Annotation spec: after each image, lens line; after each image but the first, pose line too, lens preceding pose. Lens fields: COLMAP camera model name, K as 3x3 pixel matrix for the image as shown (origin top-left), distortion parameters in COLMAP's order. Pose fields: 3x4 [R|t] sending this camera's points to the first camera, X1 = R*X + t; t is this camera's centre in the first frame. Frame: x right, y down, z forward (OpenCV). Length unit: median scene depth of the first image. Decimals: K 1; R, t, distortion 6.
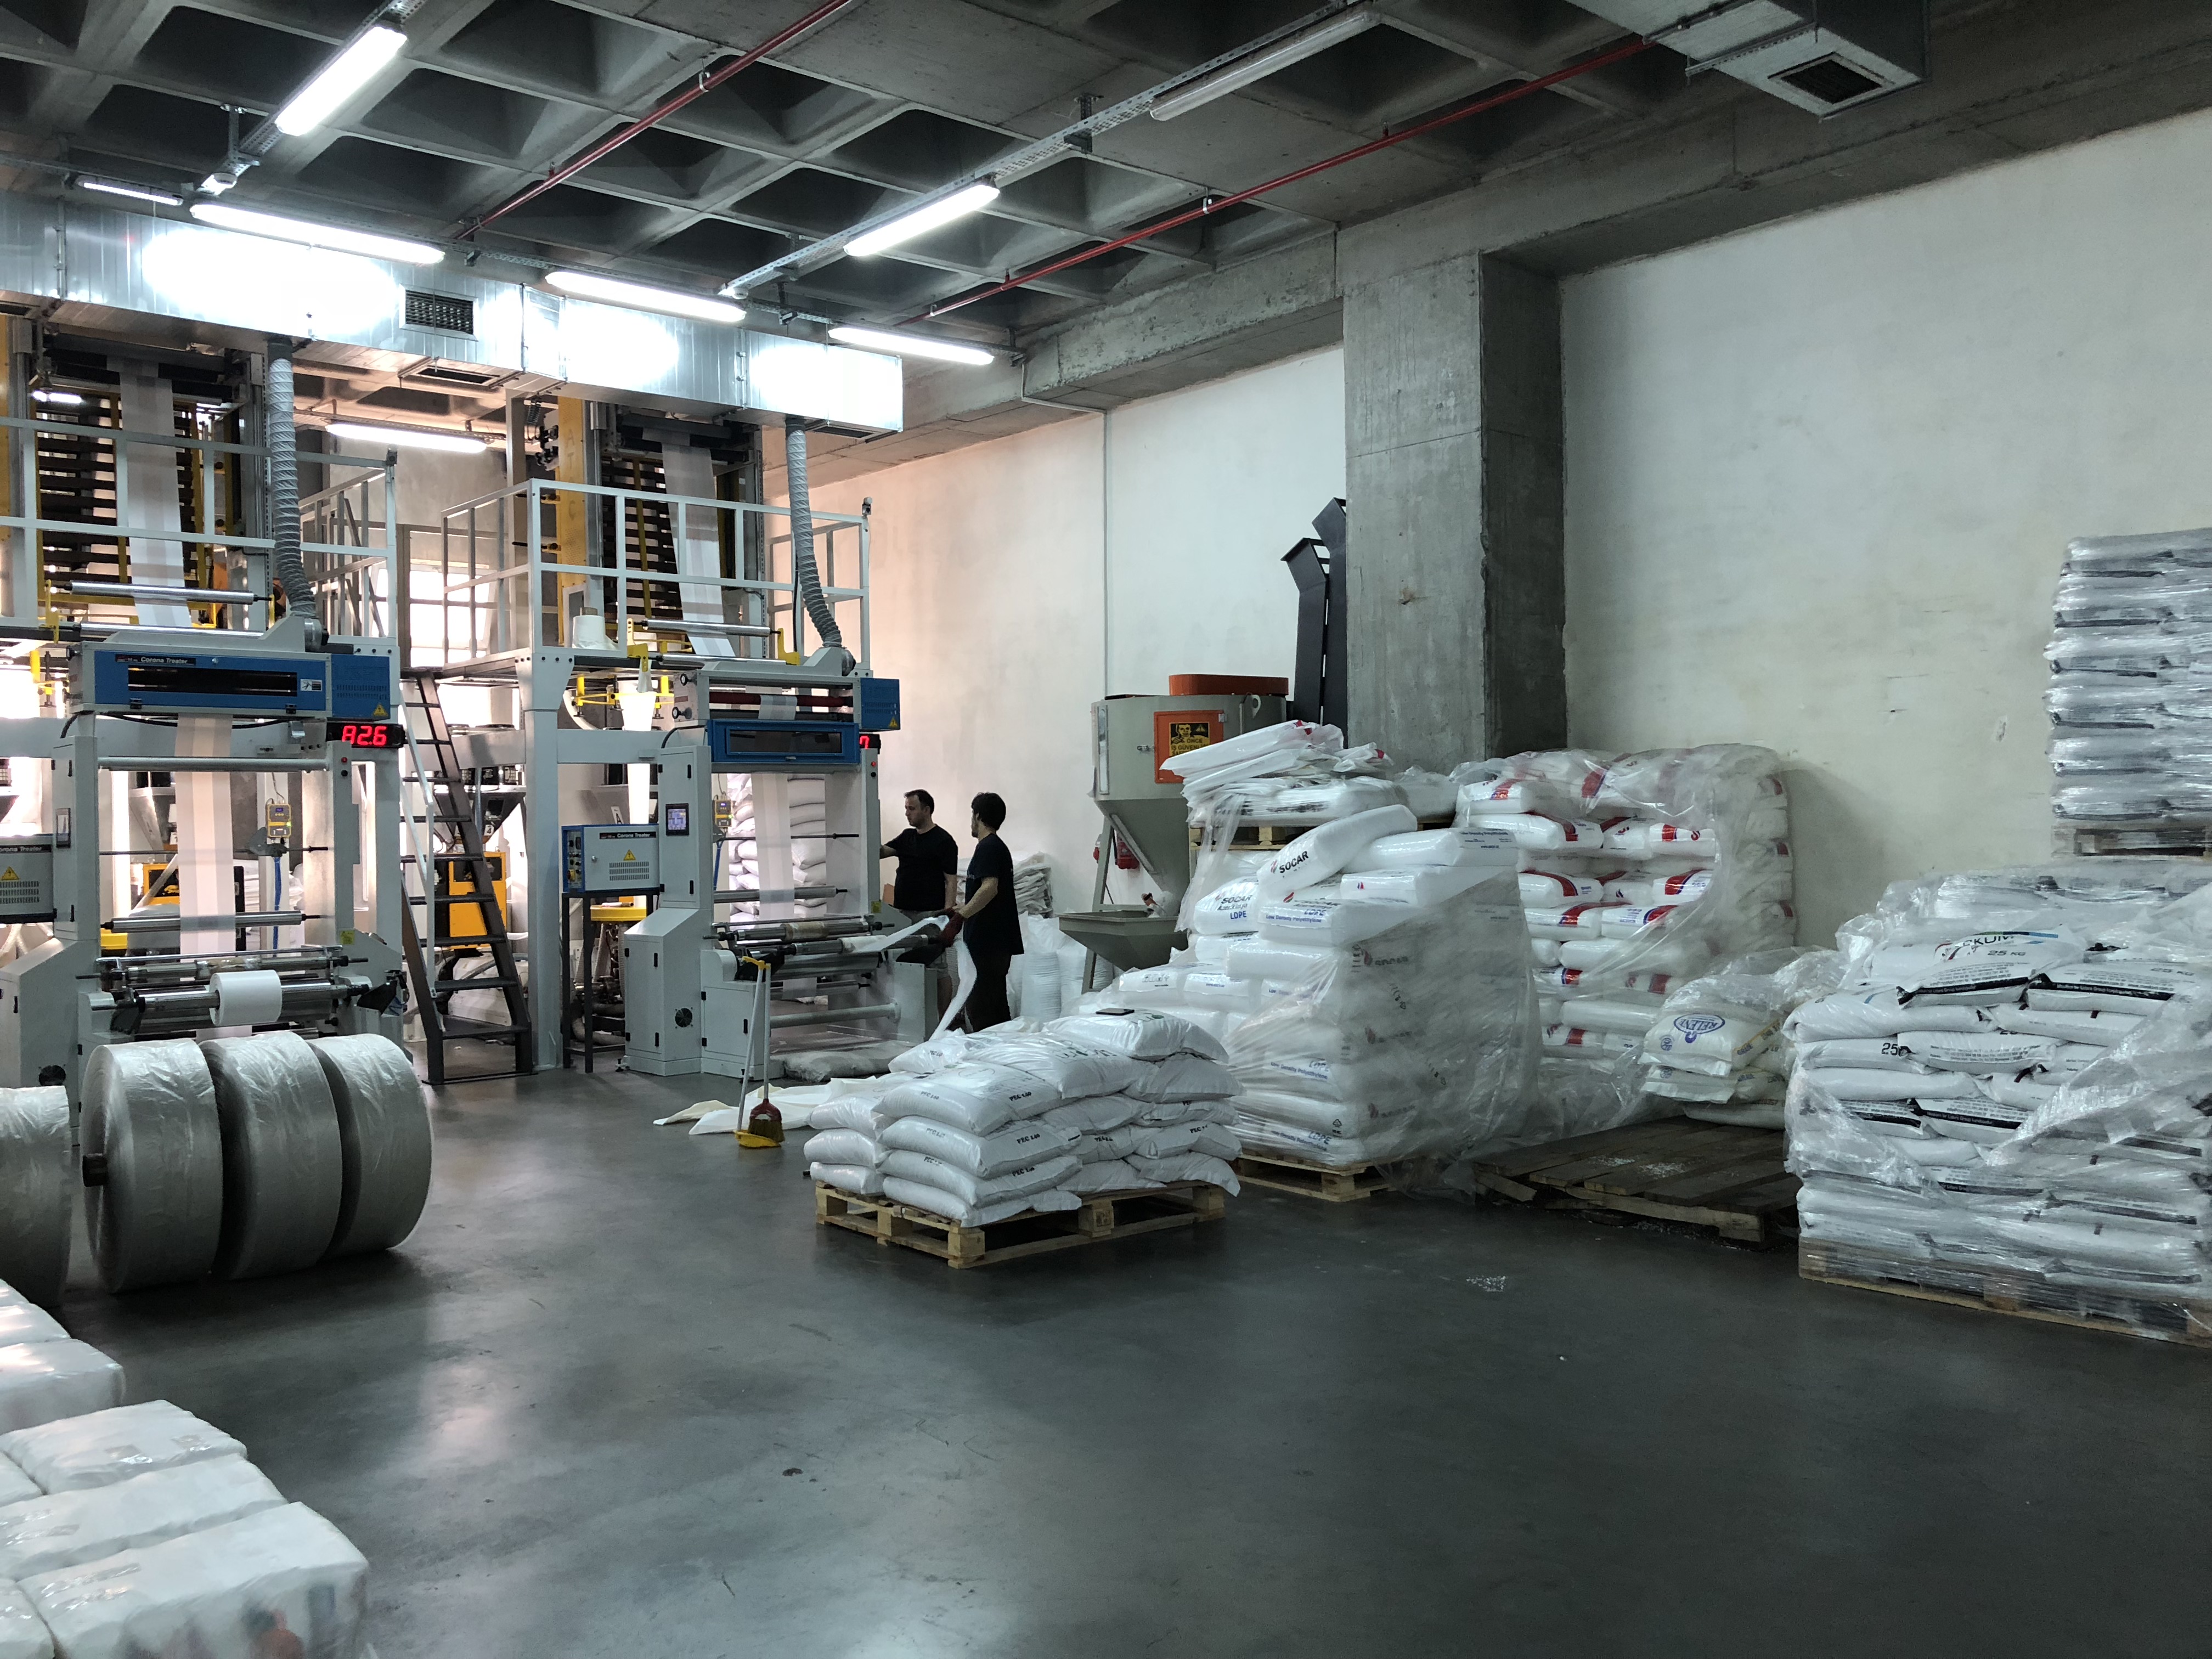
lens RADIAL K [[1804.2, 0, 1098.3], [0, 1804.2, 826.9], [0, 0, 1]] dist [0.020065, -0.005499]
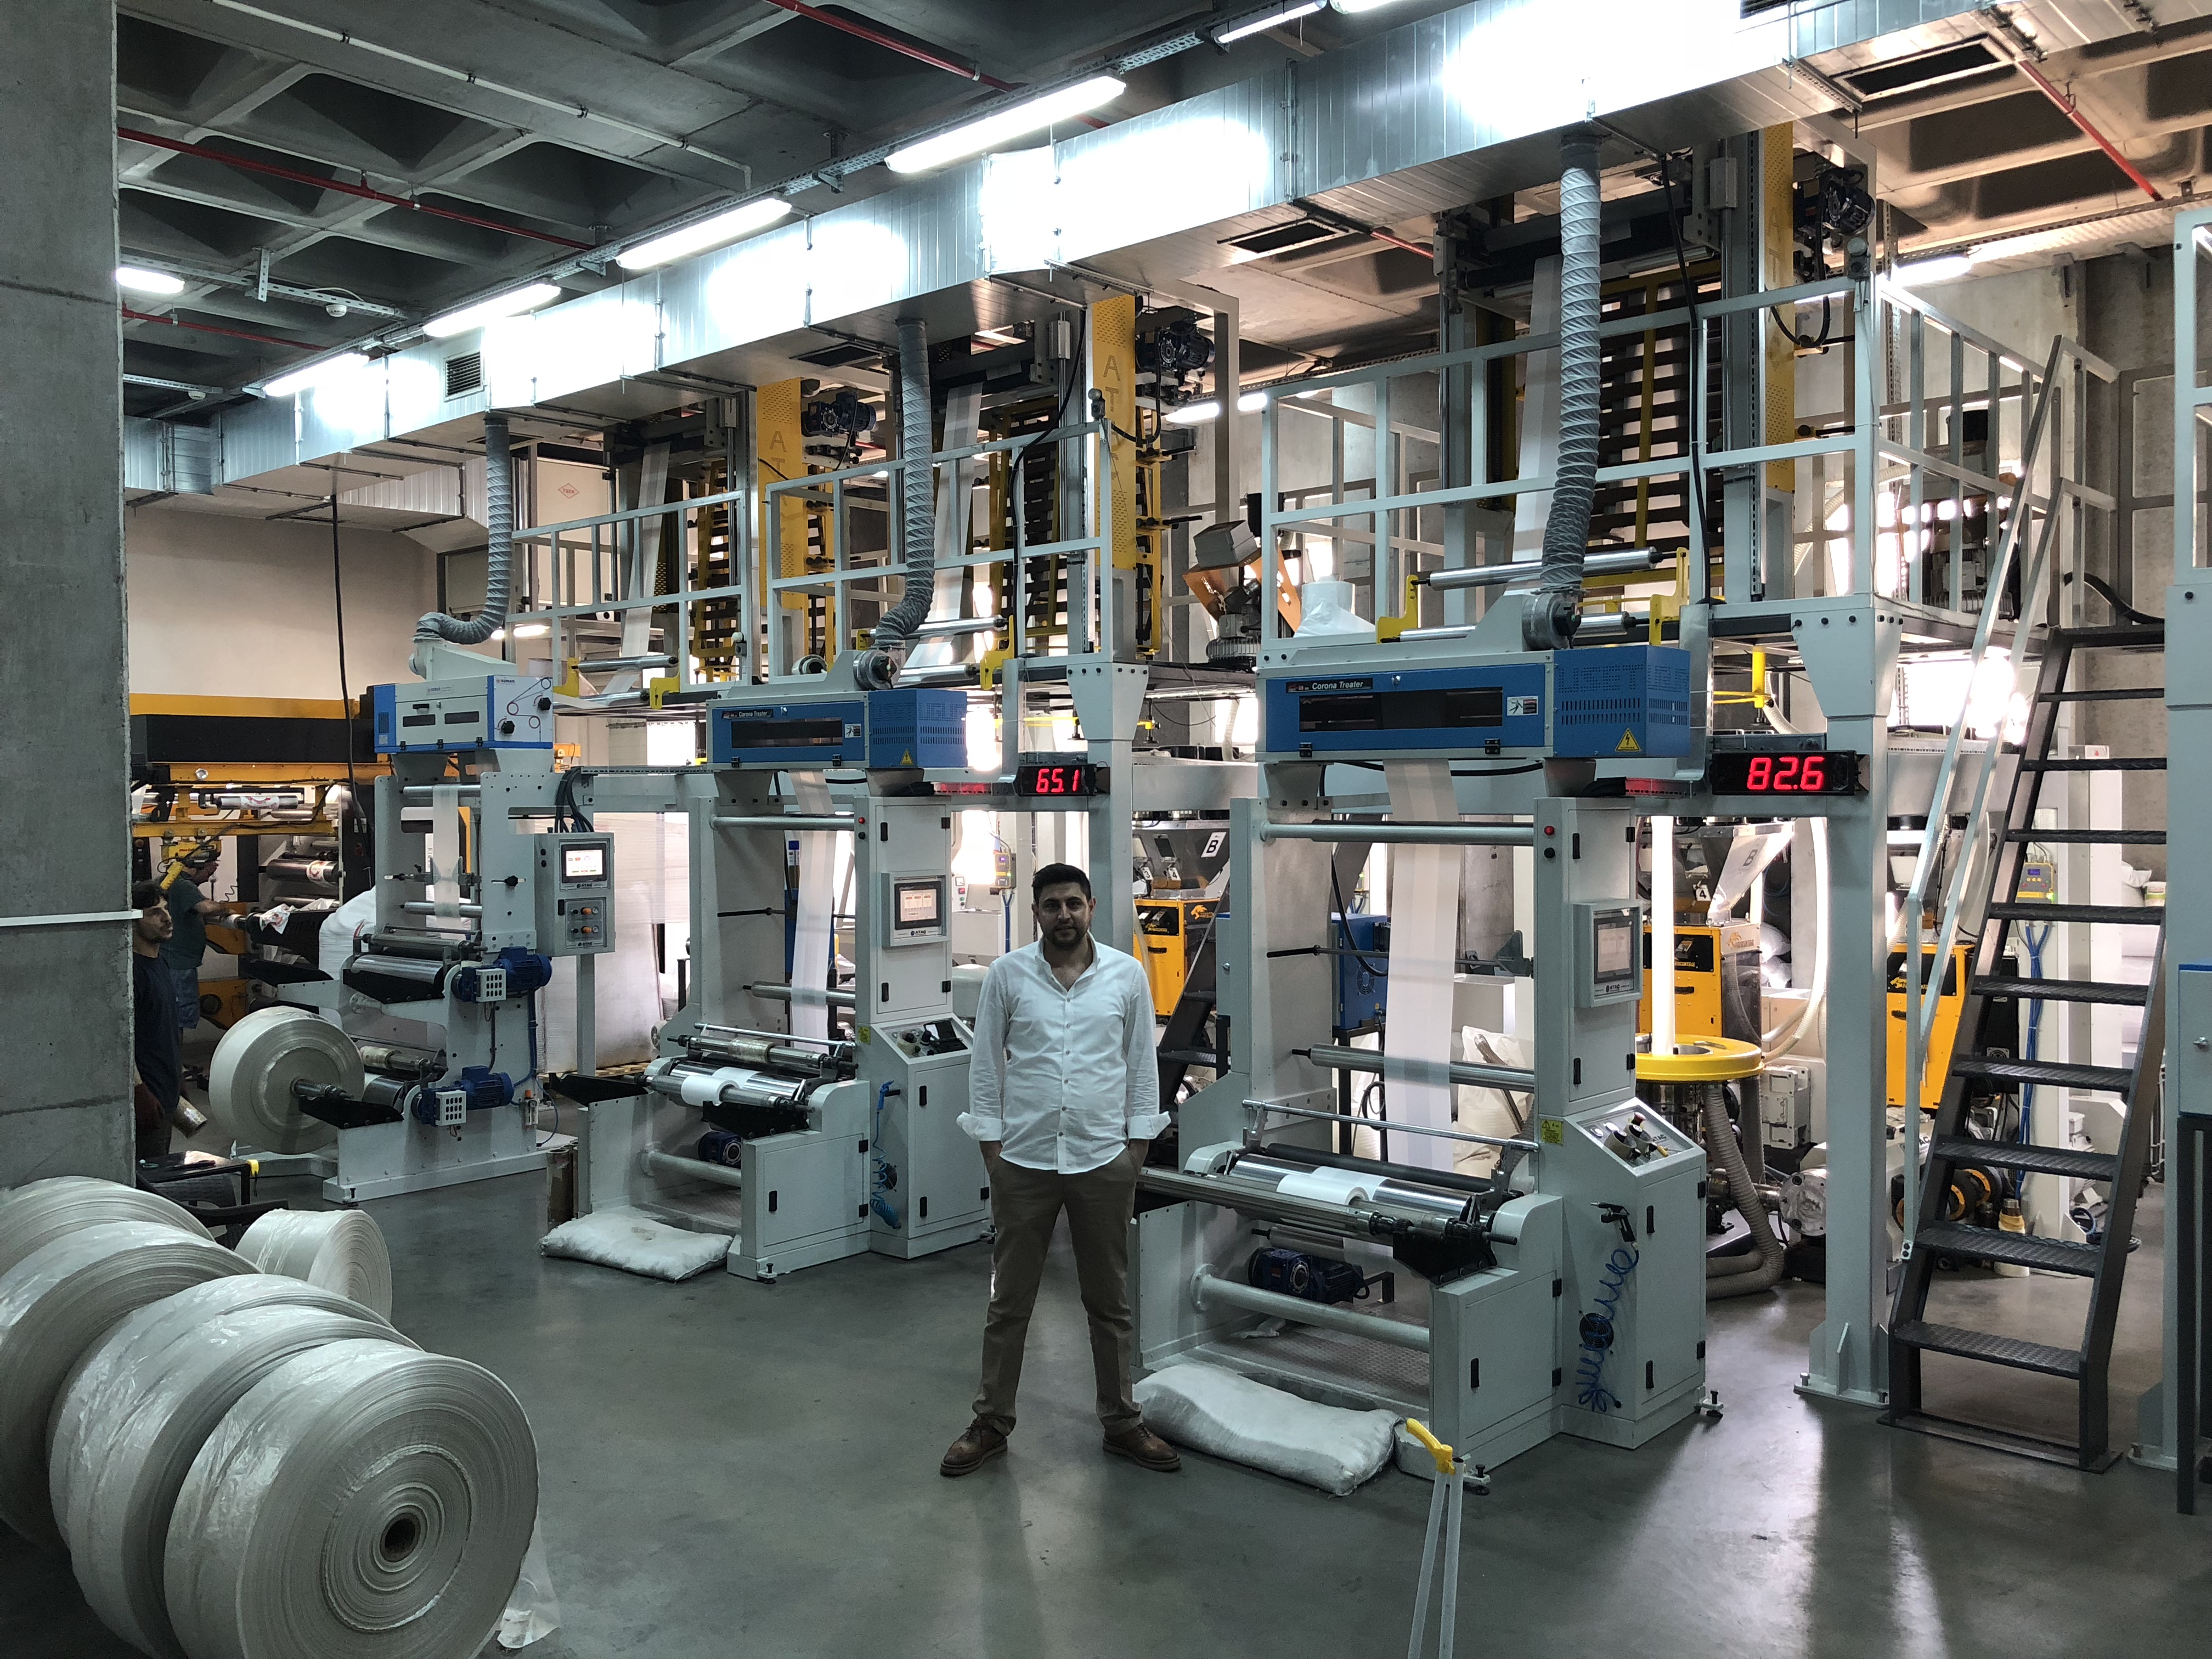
lens RADIAL K [[1797.1, 0, 1106.0], [0, 1797.1, 829.5], [0, 0, 1]] dist [0.014975, 0.004224]
pose [[0.133379, 0.034596, -0.990461, 0.144097], [-0.000938, 0.999394, 0.034782, -0.057396], [0.991065, -0.003710, 0.133331, 0.776885]]
